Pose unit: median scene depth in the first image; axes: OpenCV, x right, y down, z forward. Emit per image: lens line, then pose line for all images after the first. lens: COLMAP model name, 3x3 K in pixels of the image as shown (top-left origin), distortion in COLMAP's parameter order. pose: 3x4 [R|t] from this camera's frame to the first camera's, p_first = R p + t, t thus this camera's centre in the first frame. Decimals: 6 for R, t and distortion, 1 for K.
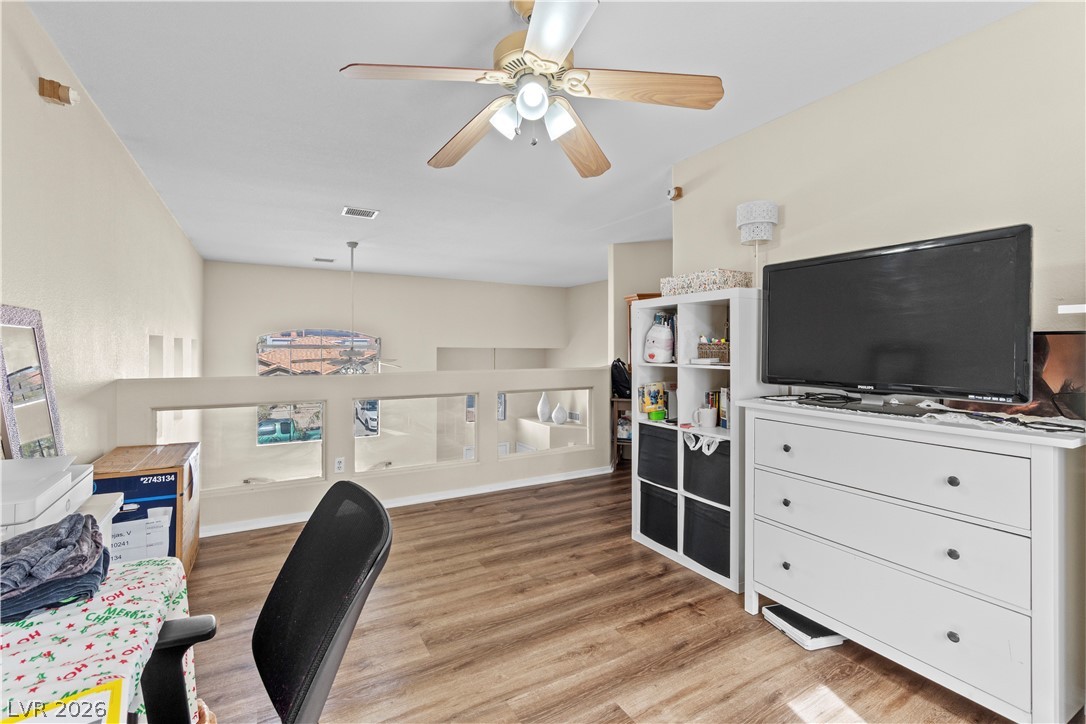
lens RADIAL K [[485.6, 0, 543.8], [0, 485.6, 346.3], [0, 0, 1]] dist [-0.000978, -0.000212]
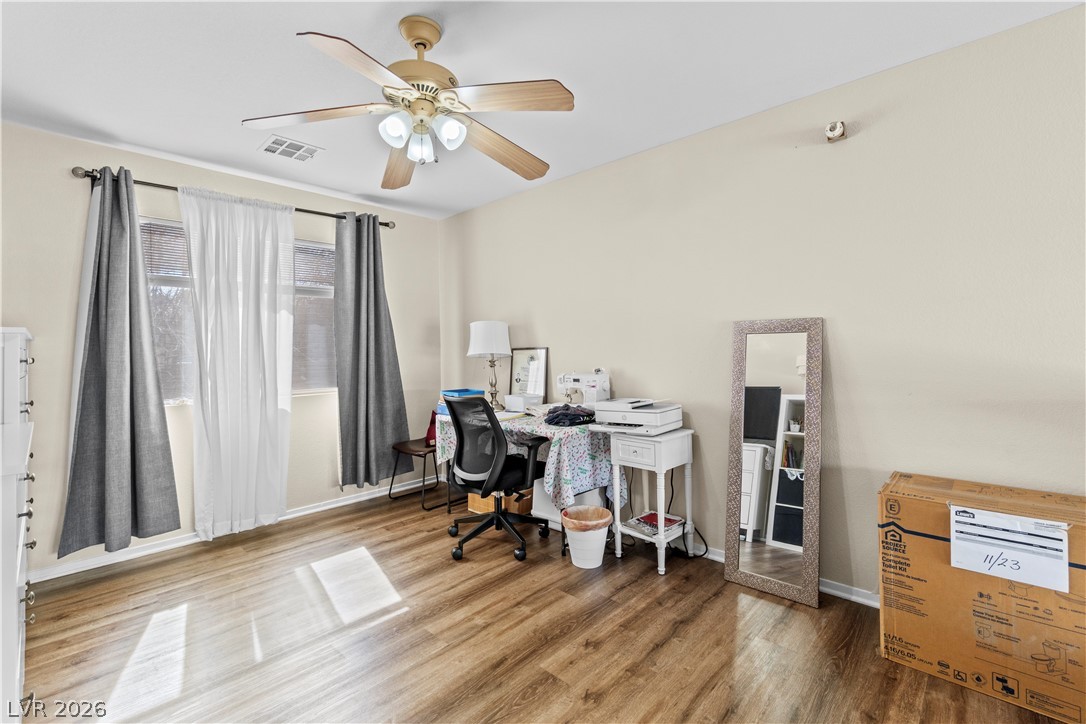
lens RADIAL K [[476.4, 0, 524.7], [0, 476.4, 347.0], [0, 0, 1]] dist [-0.001672, -0.000290]
pose [[-0.965412, 0.010307, -0.260525, 0.024577], [0.014815, 0.999772, -0.015346, 0.009025], [0.260308, -0.018675, -0.965345, 1.341464]]
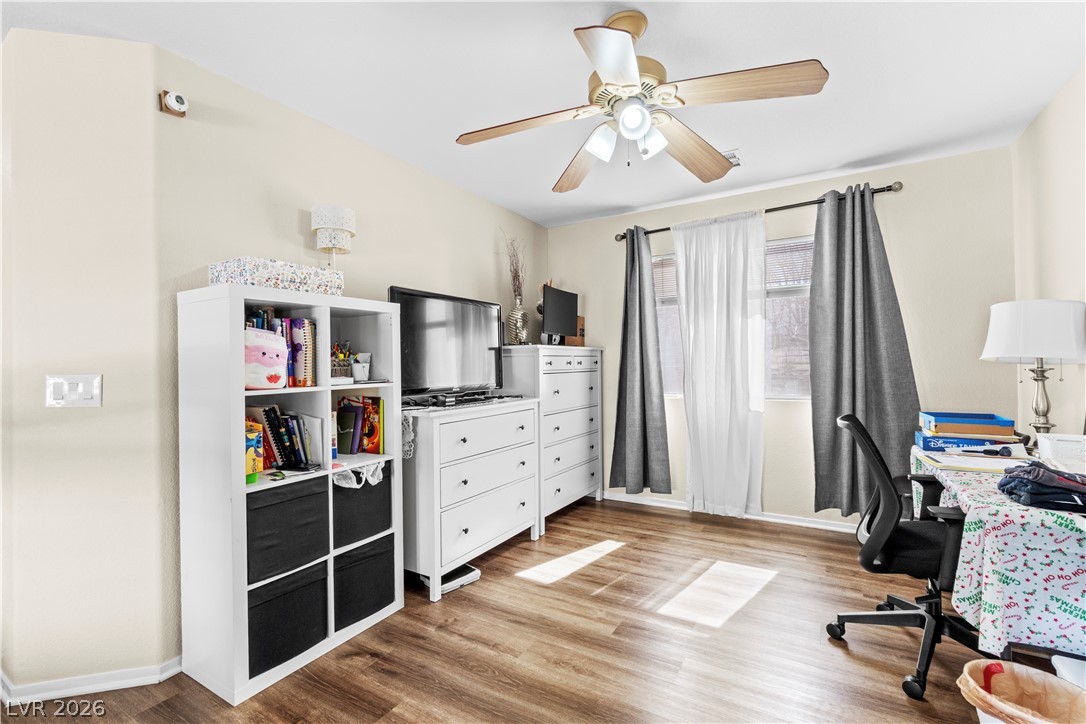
lens RADIAL K [[470.6, 0, 541.5], [0, 470.6, 359.2], [0, 0, 1]] dist [-0.015937, -0.000052]
pose [[-0.477884, 0.010042, 0.878366, -0.527106], [0.011528, 0.999920, -0.005160, 0.002612], [-0.878347, 0.007659, -0.477962, 1.068814]]
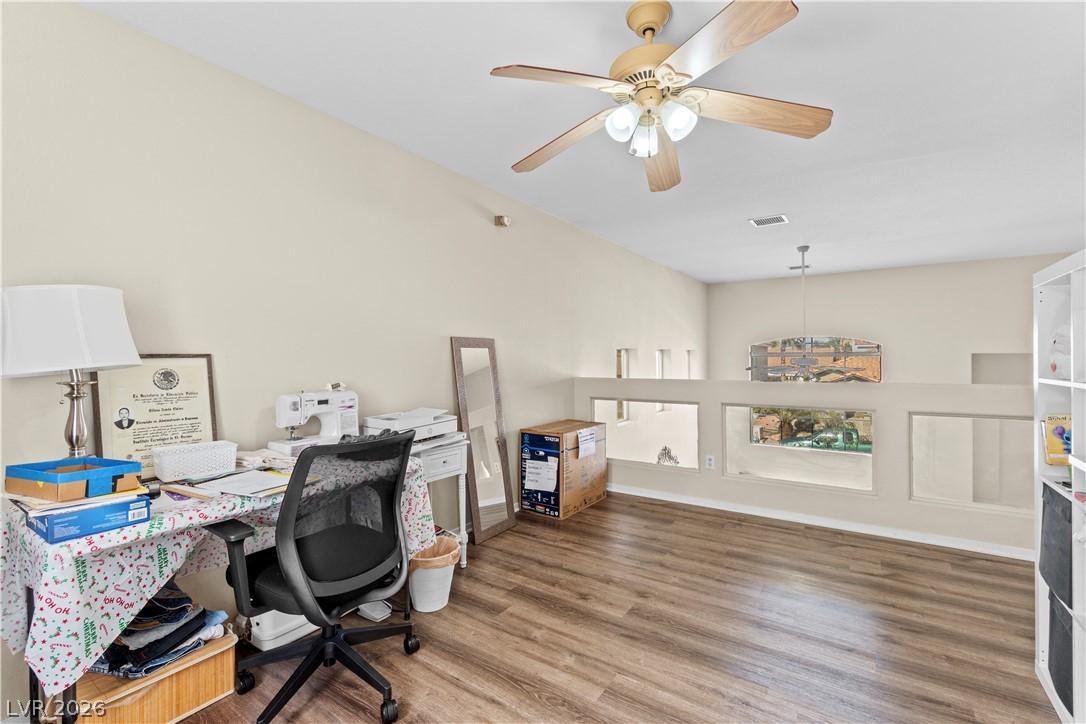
lens RADIAL K [[485.5, 0, 543.0], [0, 485.5, 362.0], [0, 0, 1]] dist [0.000508, 0.000166]
pose [[0.432909, 0.003492, -0.901431, 0.518532], [0.011561, 0.999889, 0.009425, 0.002112], [0.901363, -0.014502, 0.432821, 0.227052]]
